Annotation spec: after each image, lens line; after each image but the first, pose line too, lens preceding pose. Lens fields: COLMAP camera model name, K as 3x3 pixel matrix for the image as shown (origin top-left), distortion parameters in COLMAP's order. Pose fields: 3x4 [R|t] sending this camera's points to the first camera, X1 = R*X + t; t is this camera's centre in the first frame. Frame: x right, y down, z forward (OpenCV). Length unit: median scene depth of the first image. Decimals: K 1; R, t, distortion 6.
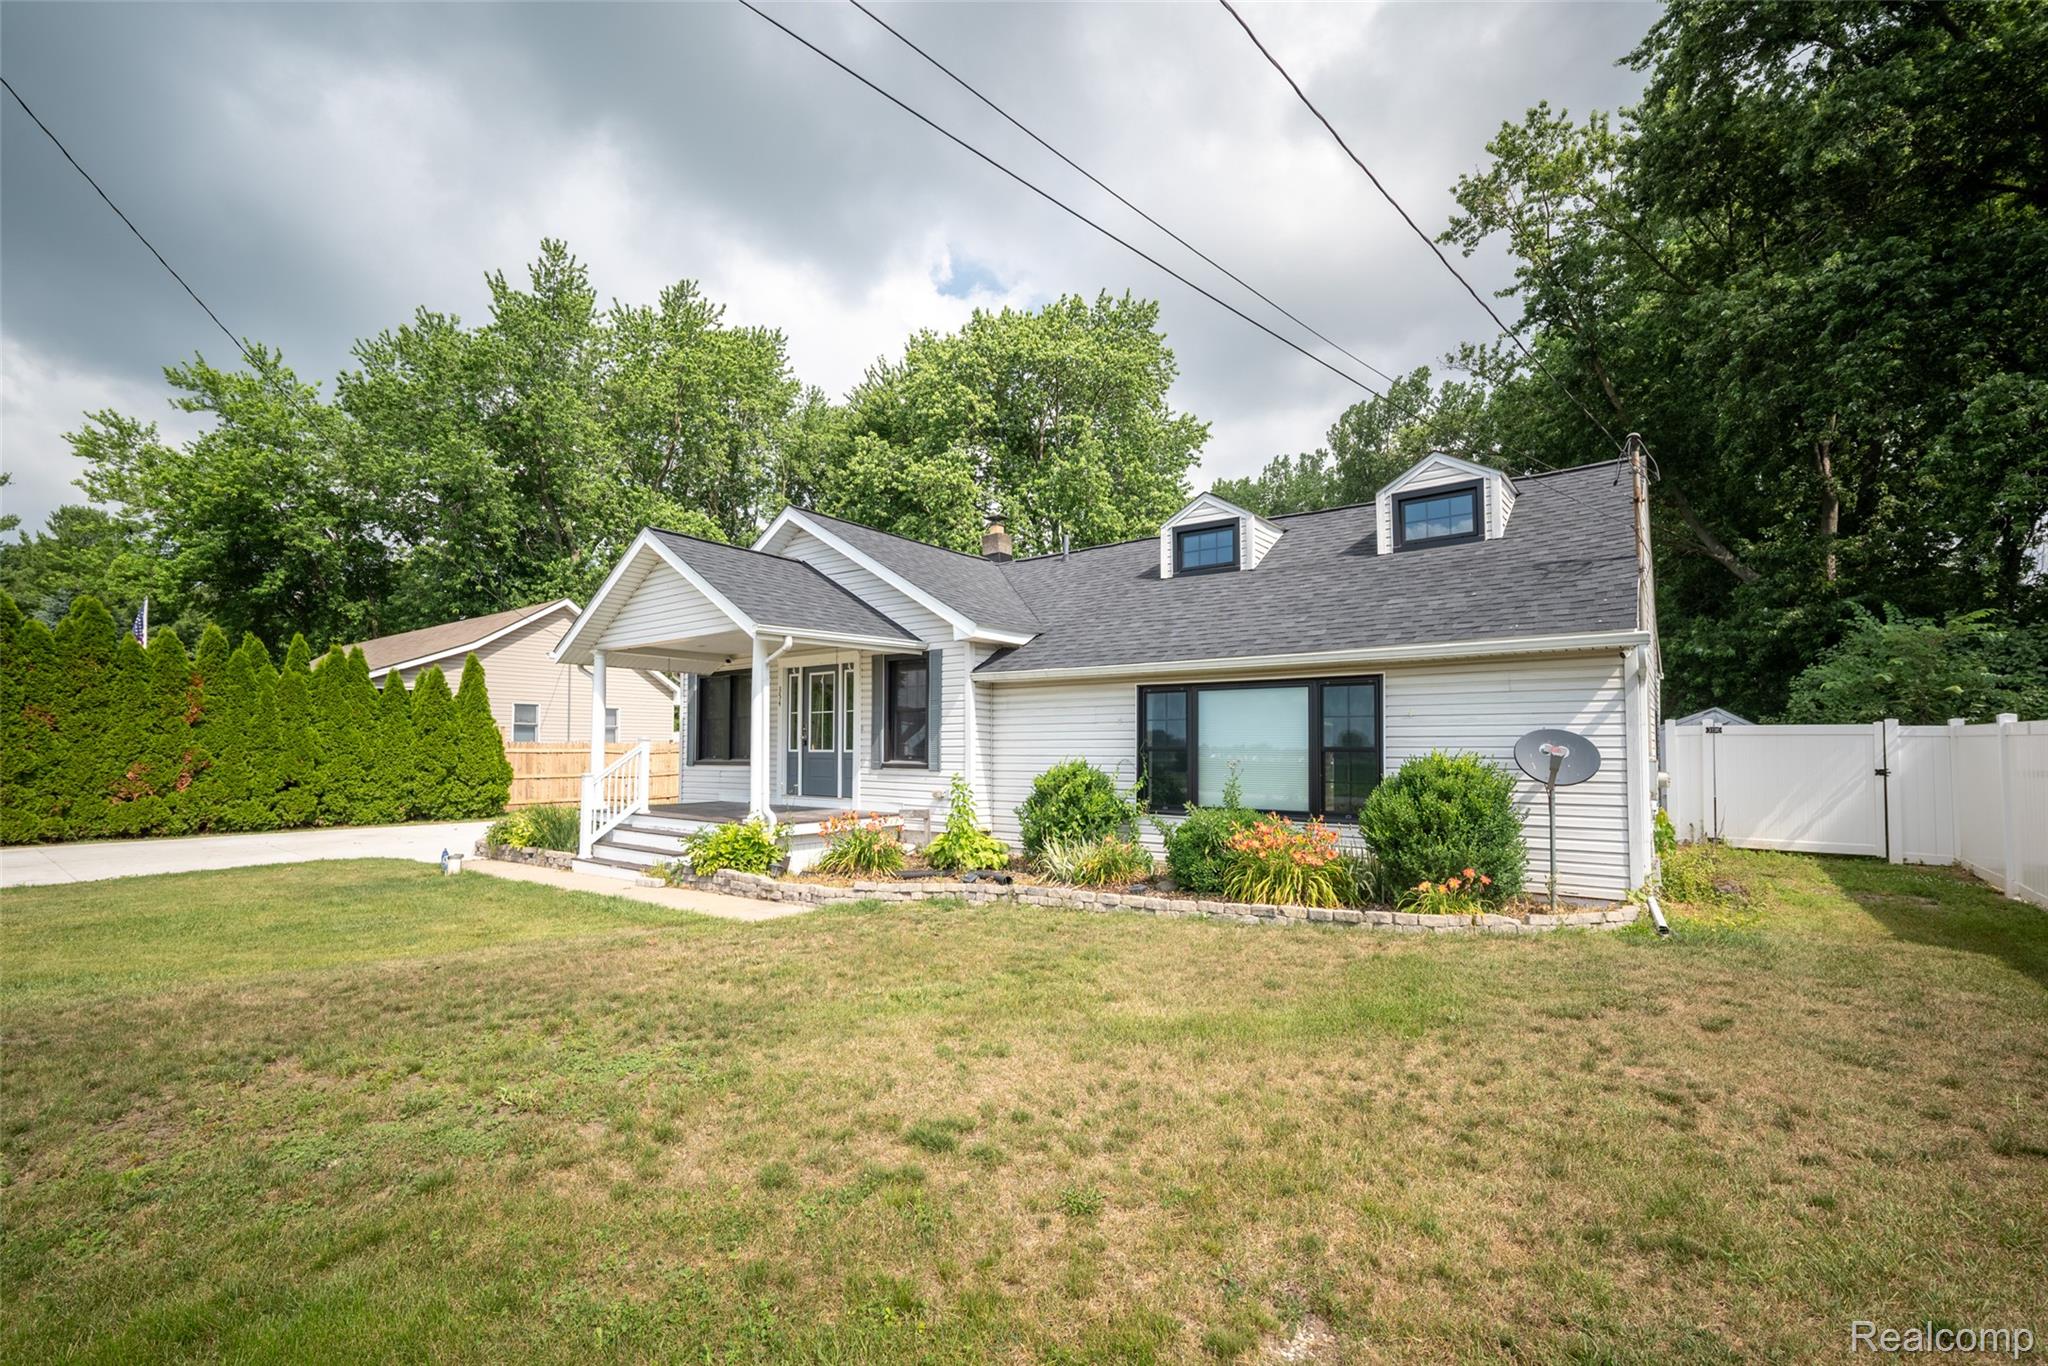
lens RADIAL K [[881.3, 0, 1035.4], [0, 881.3, 695.1], [0, 0, 1]] dist [-0.020703, 0.005959]
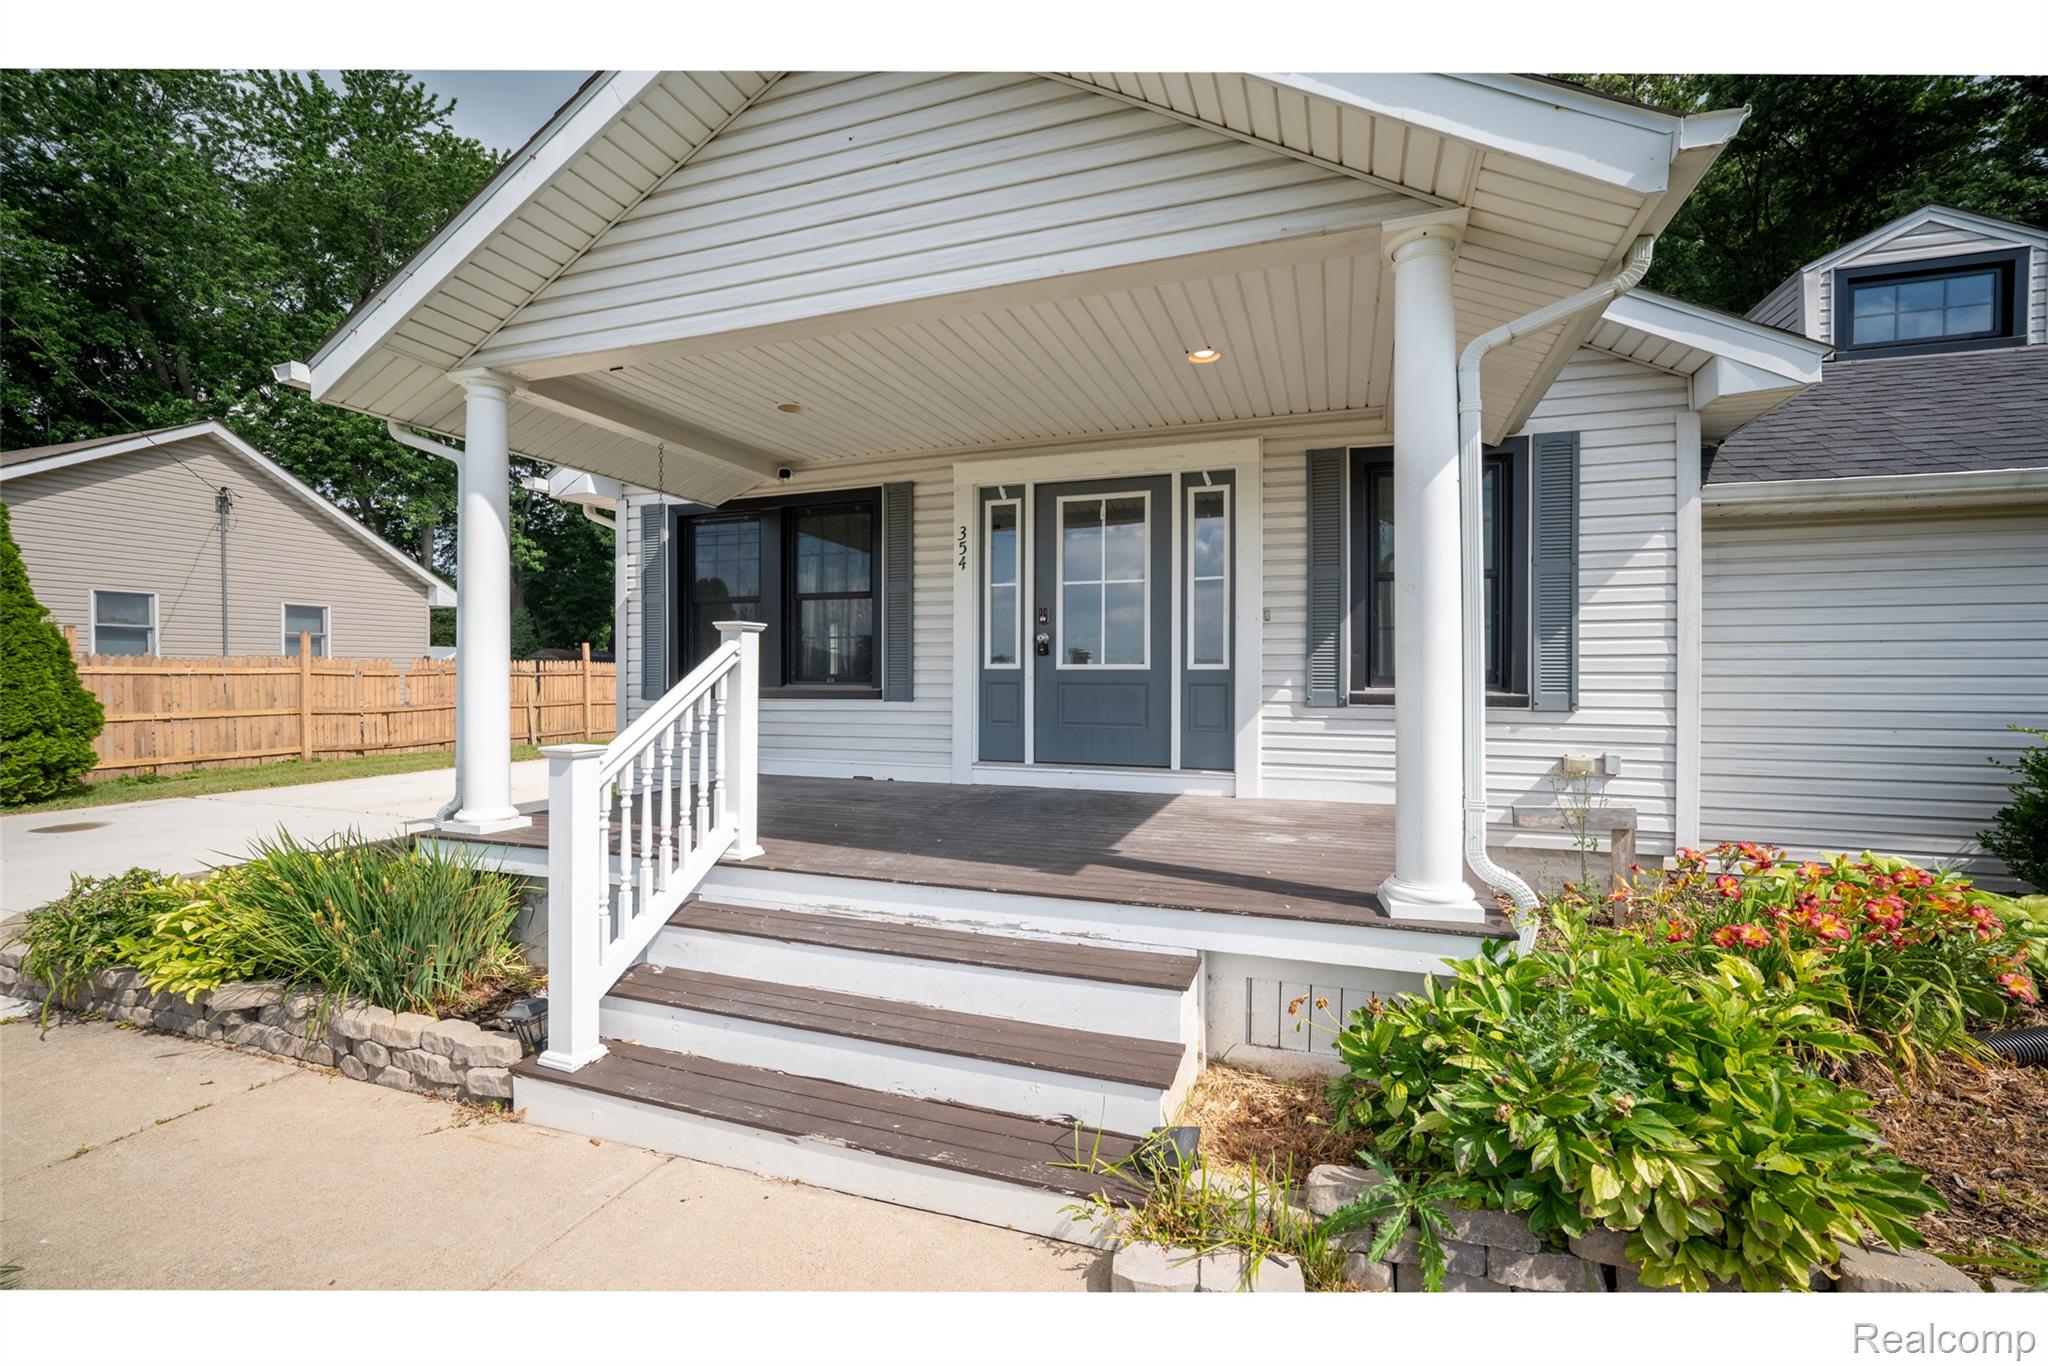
lens RADIAL K [[666.0, 0, 983.1], [0, 666.0, 675.0], [0, 0, 1]] dist [0.001440, 0.000092]
pose [[0.921932, 0.000226, 0.387351, -0.453594], [-0.025099, 0.997933, 0.059154, 0.050895], [-0.386537, -0.064258, 0.920033, 0.732984]]
